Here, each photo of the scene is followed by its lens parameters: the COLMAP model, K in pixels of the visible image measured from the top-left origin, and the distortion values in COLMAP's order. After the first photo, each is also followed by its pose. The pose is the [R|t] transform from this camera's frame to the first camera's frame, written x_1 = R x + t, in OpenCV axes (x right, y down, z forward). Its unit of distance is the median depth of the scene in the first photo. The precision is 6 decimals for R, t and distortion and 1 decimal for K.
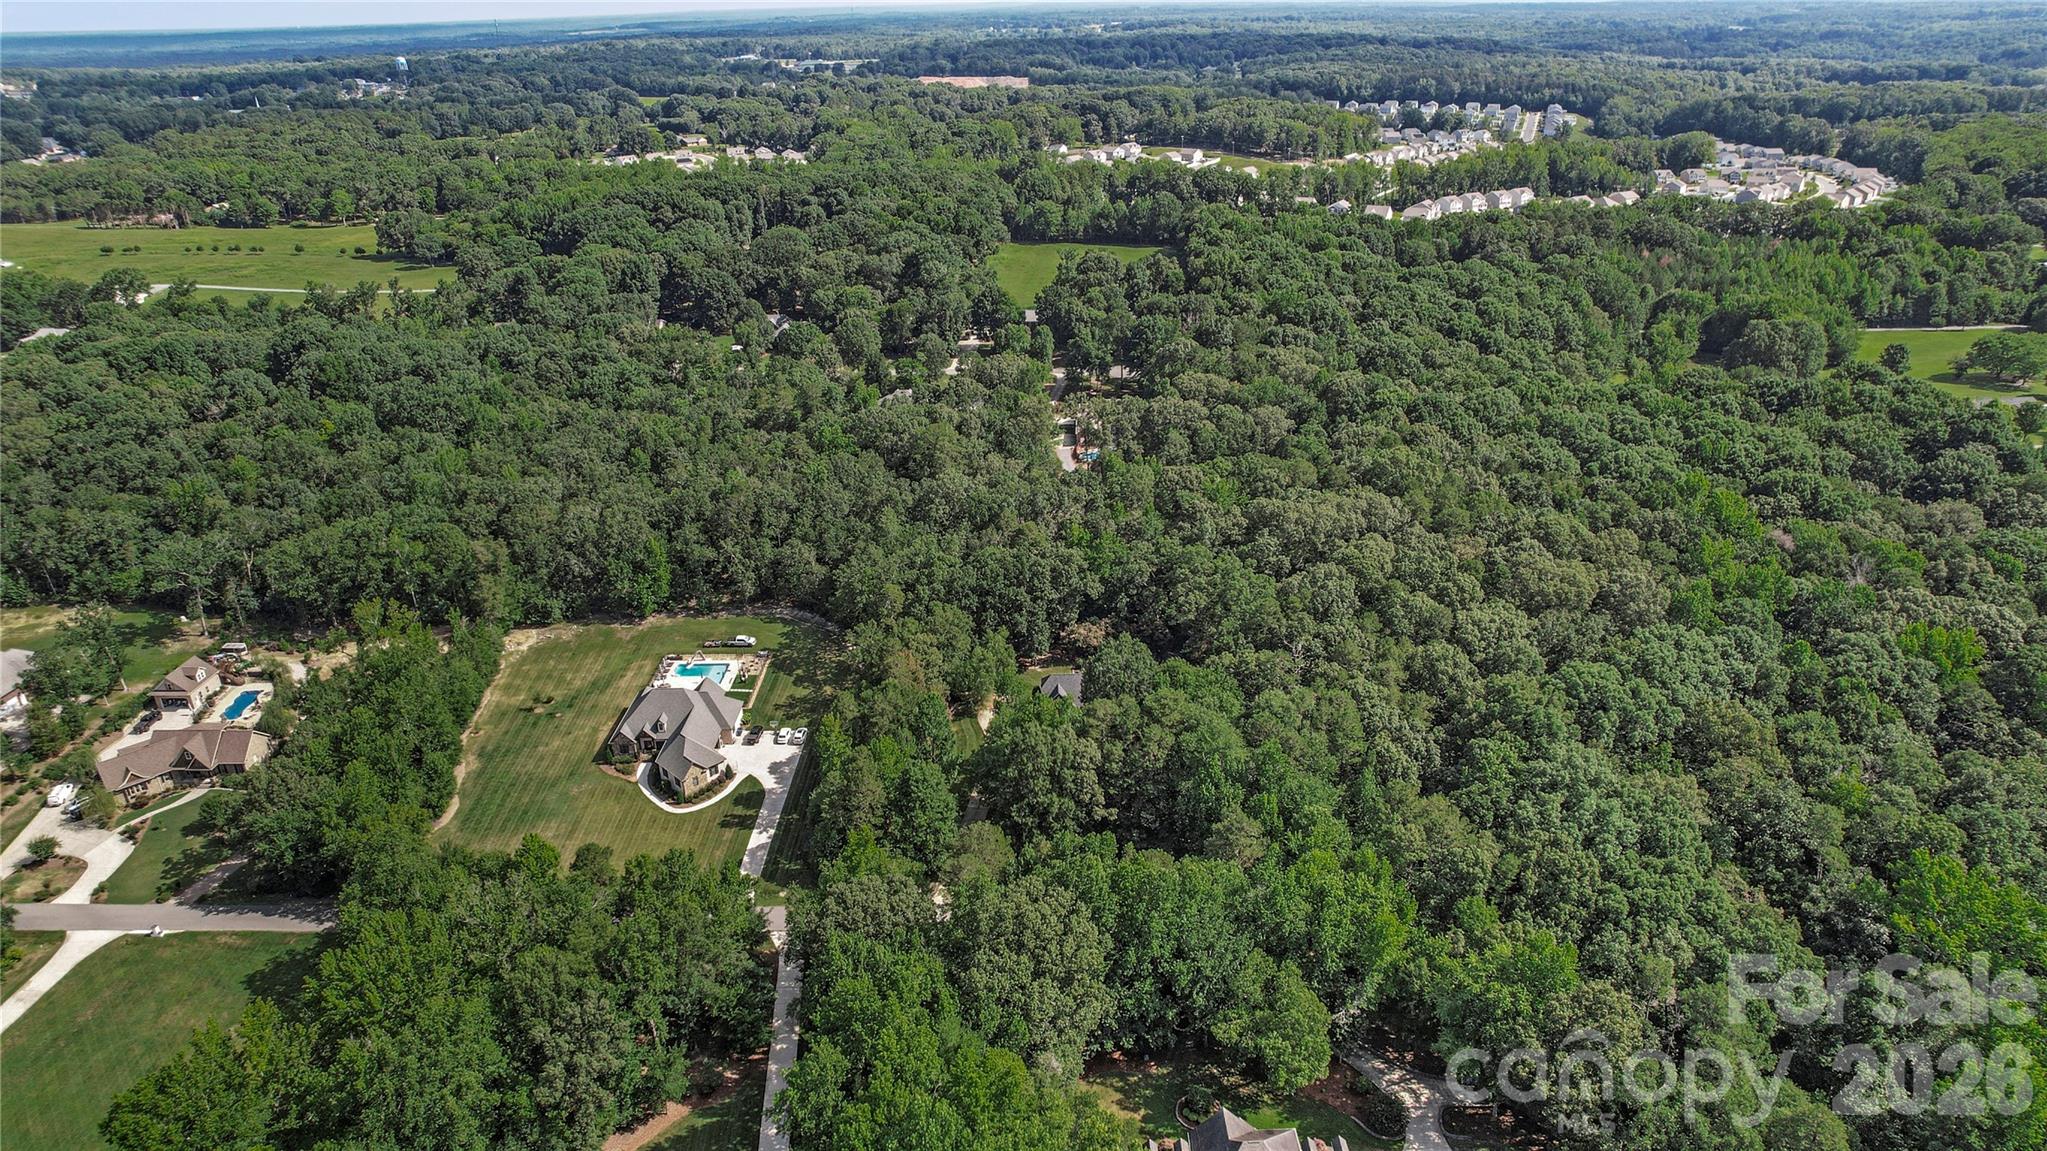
lens RADIAL K [[1310.3, 0, 1020.7], [0, 1310.3, 585.0], [0, 0, 1]] dist [-0.072883, 0.062864]
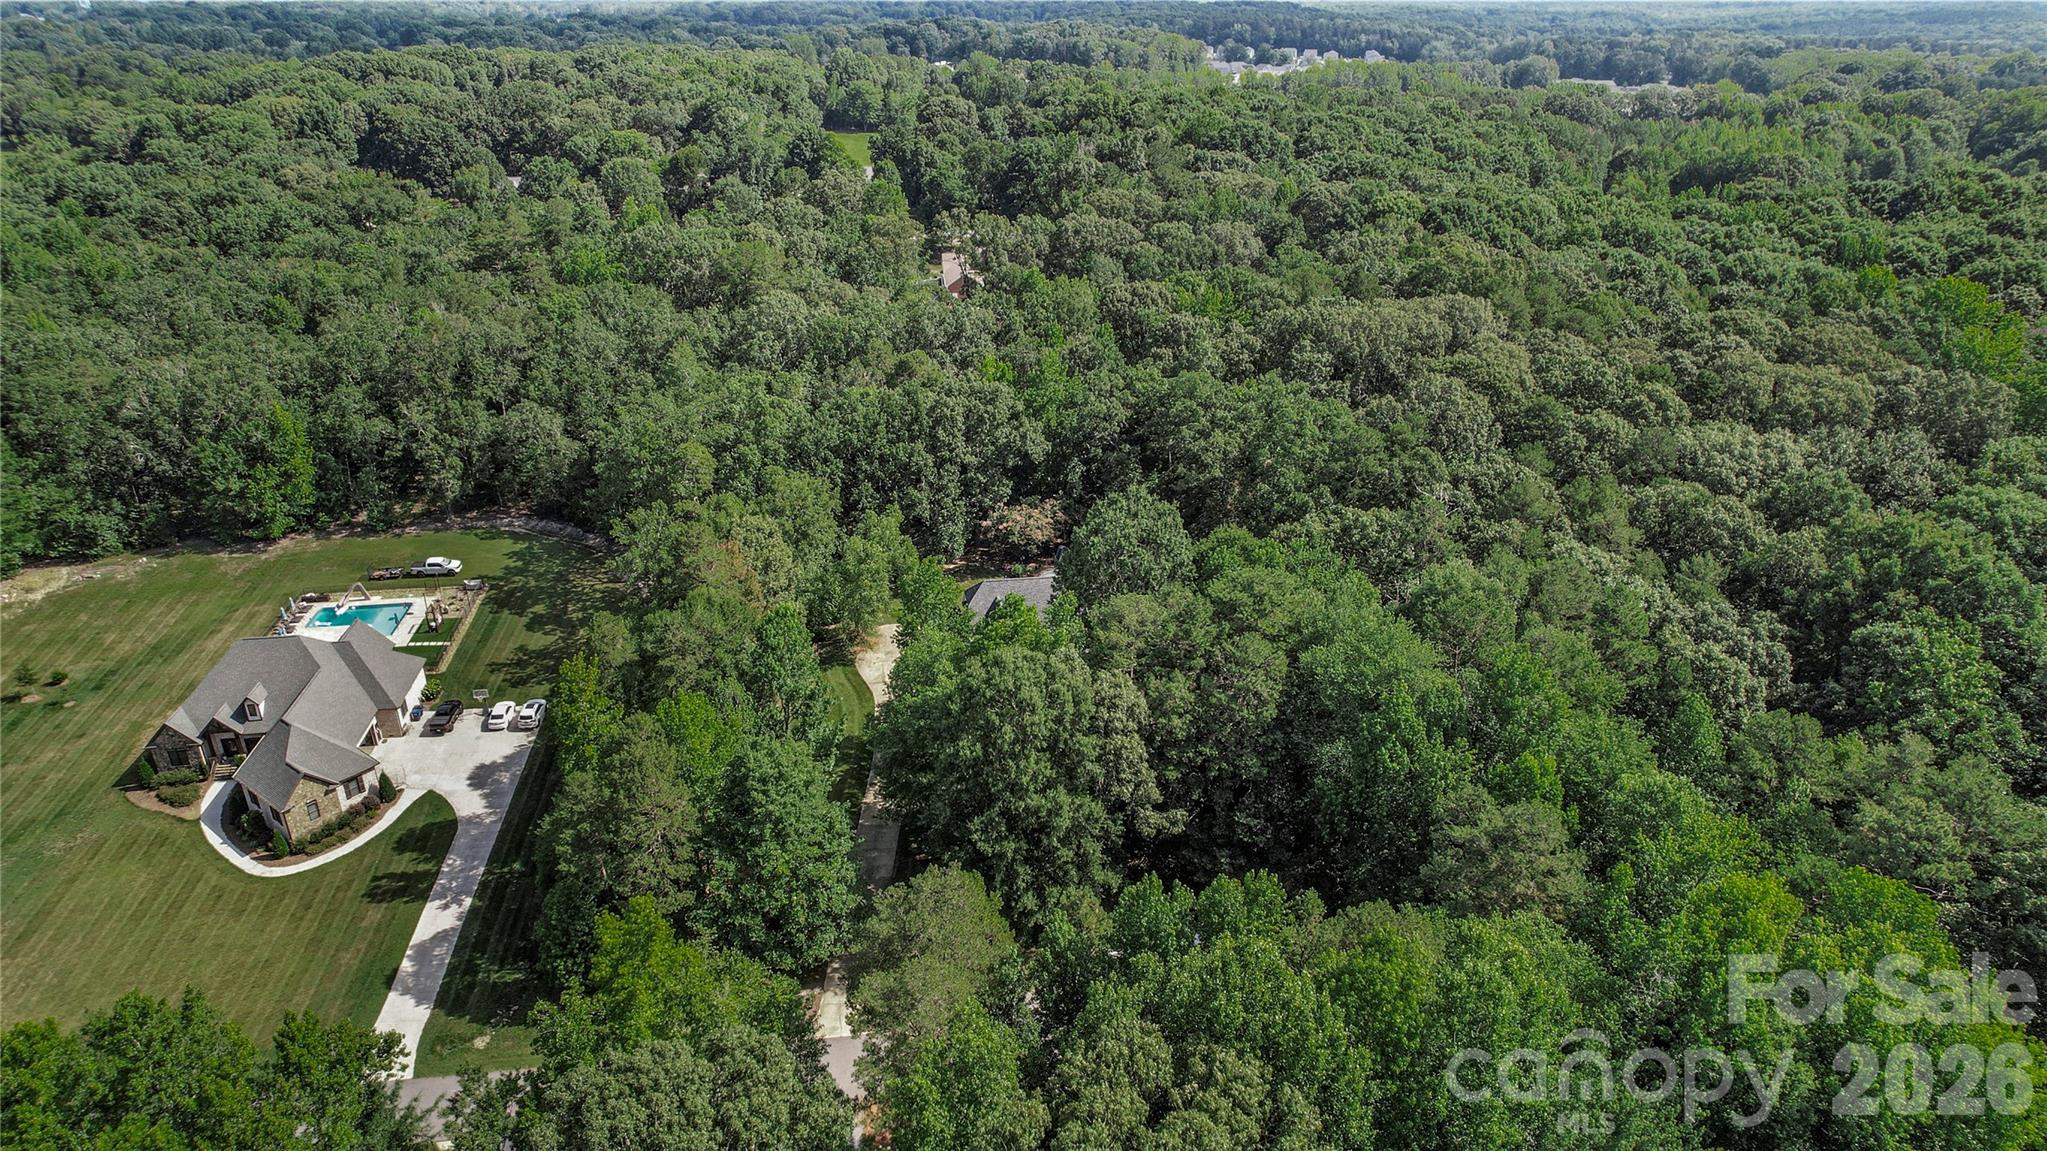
lens RADIAL K [[1310.3, 0, 1020.7], [0, 1310.3, 585.0], [0, 0, 1]] dist [-0.072883, 0.062864]
pose [[0.988072, -0.044466, 0.147432, -0.041978], [0.044012, 0.999011, 0.006340, 0.062608], [-0.147568, 0.000225, 0.989052, 0.404673]]
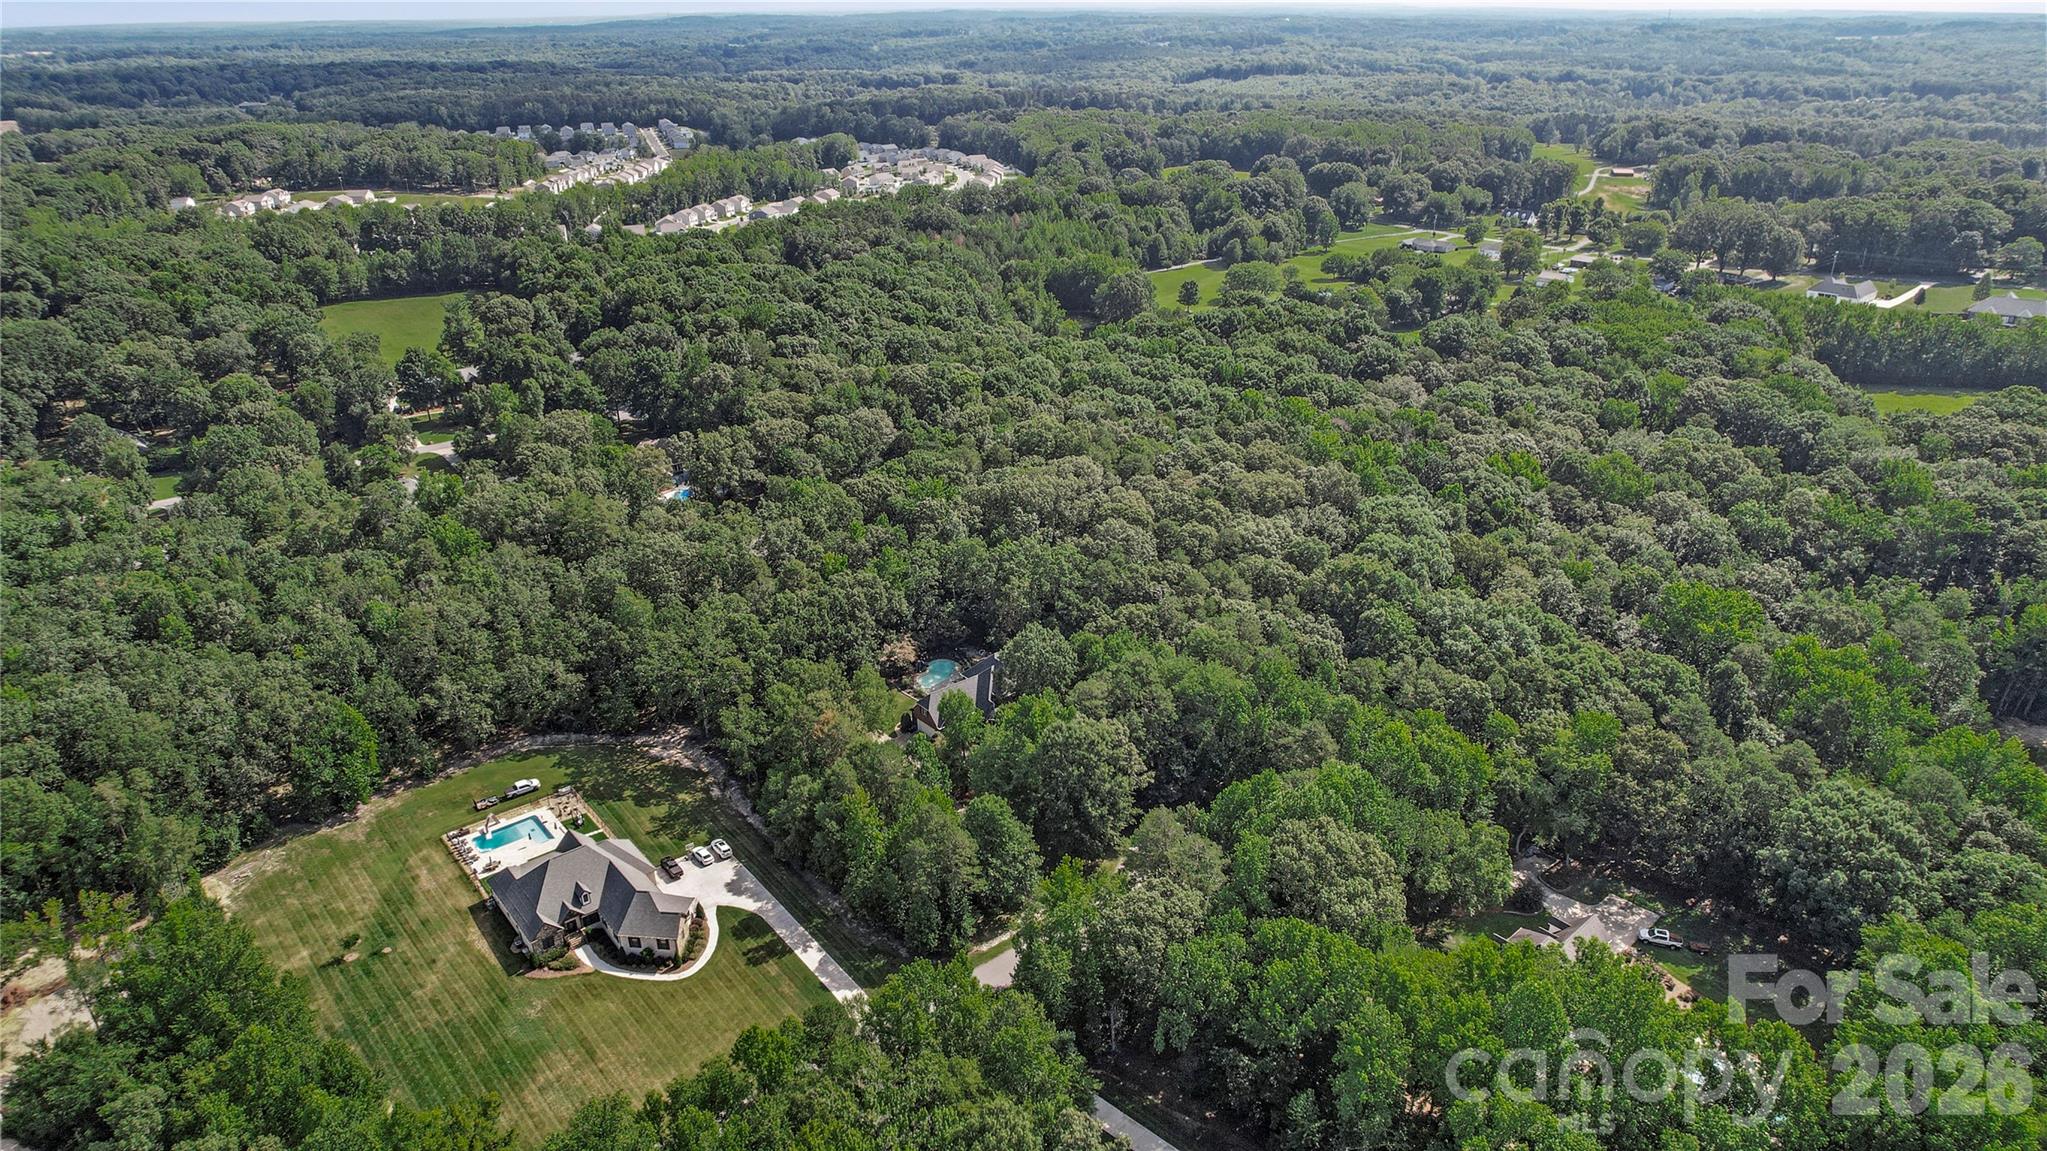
lens RADIAL K [[1310.3, 0, 1020.7], [0, 1310.3, 585.0], [0, 0, 1]] dist [-0.072883, 0.062864]
pose [[0.762025, -0.255905, 0.594837, -0.452694], [0.265725, 0.961271, 0.073138, -0.059081], [-0.590515, 0.102330, 0.800513, 0.158396]]
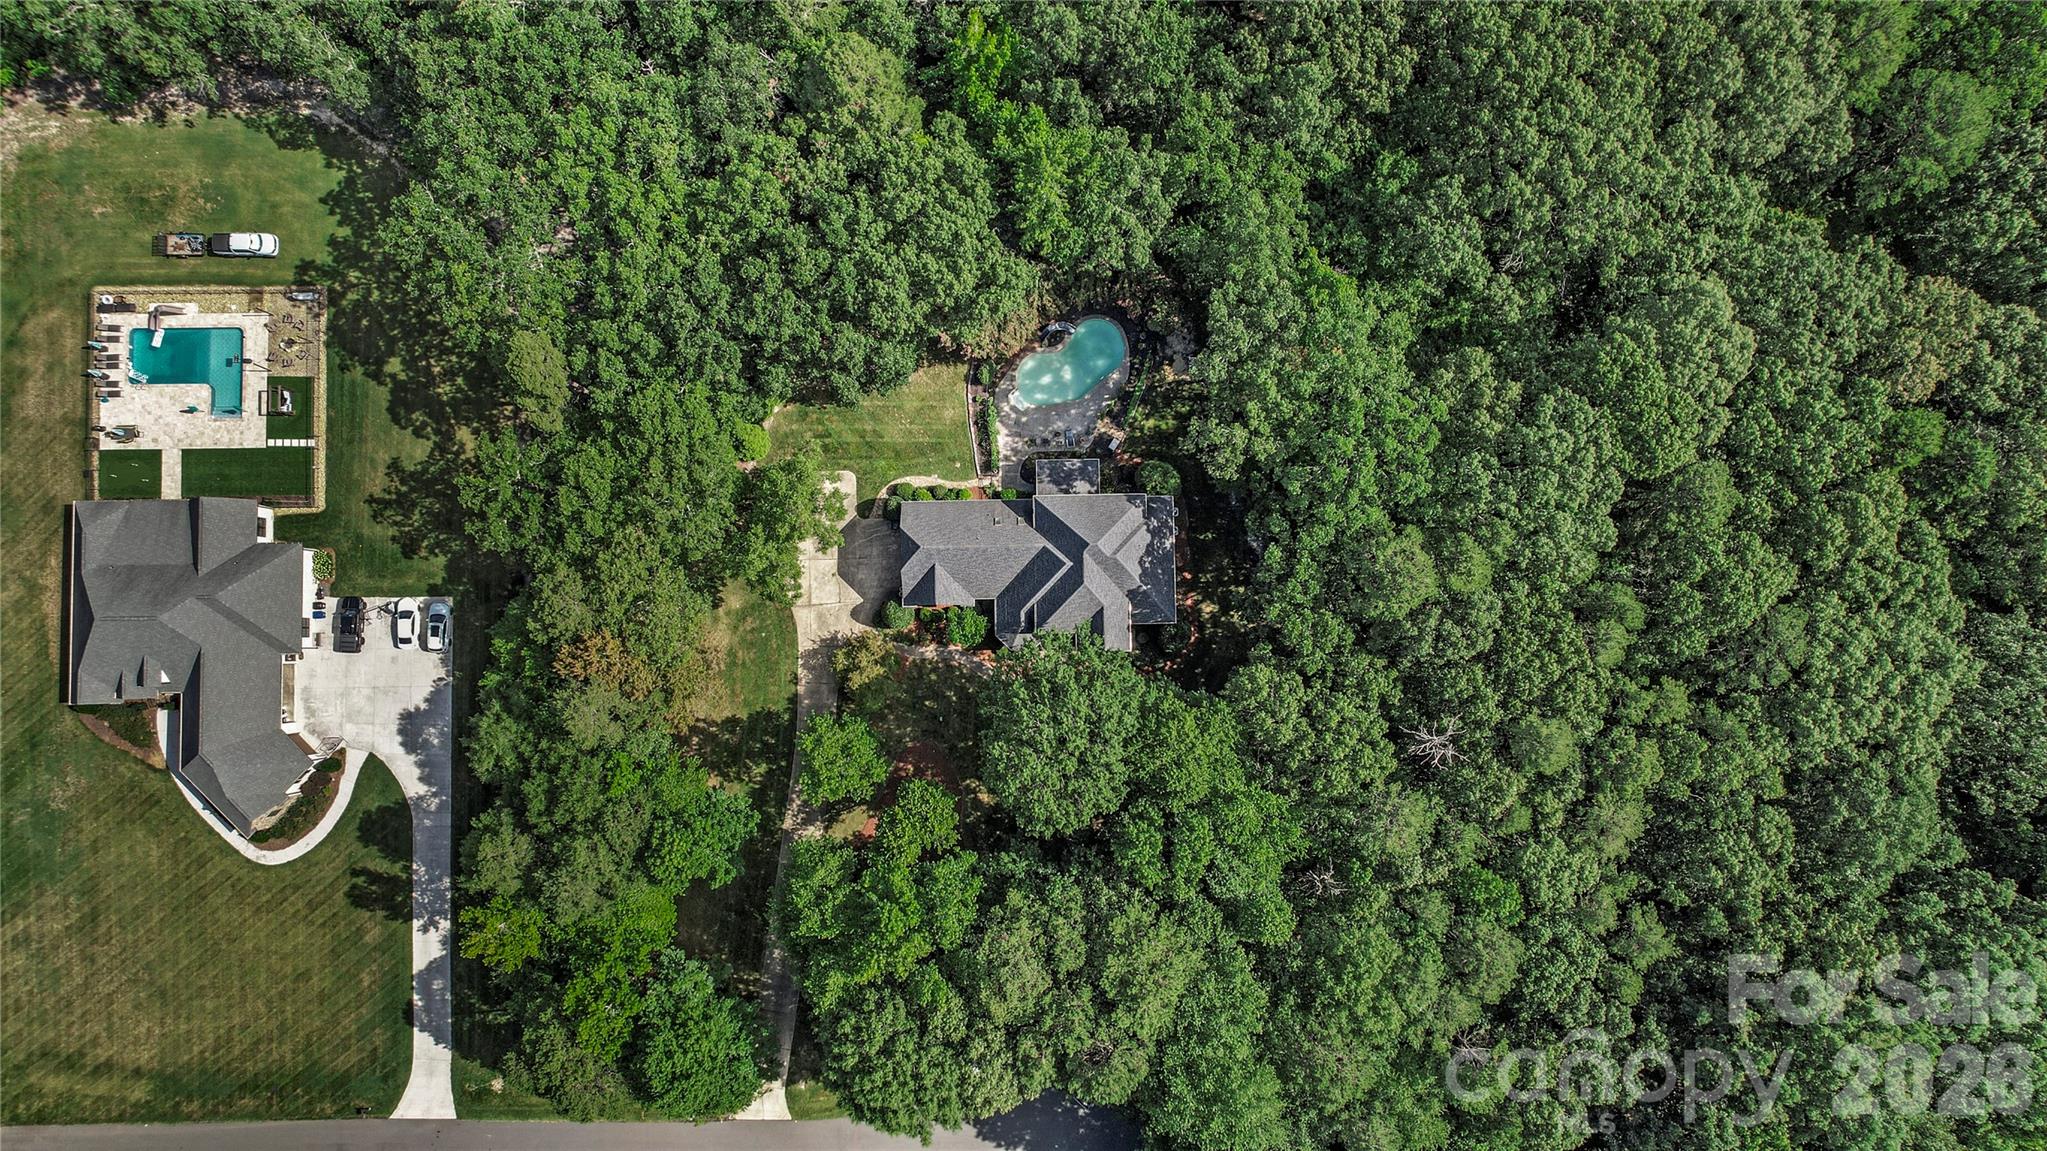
lens RADIAL K [[1310.3, 0, 1020.7], [0, 1310.3, 585.0], [0, 0, 1]] dist [-0.072883, 0.062864]
pose [[0.998976, -0.028299, 0.035311, 0.040416], [-0.018896, 0.448162, 0.893753, -0.328944], [-0.041117, -0.893504, 0.447168, 0.721060]]
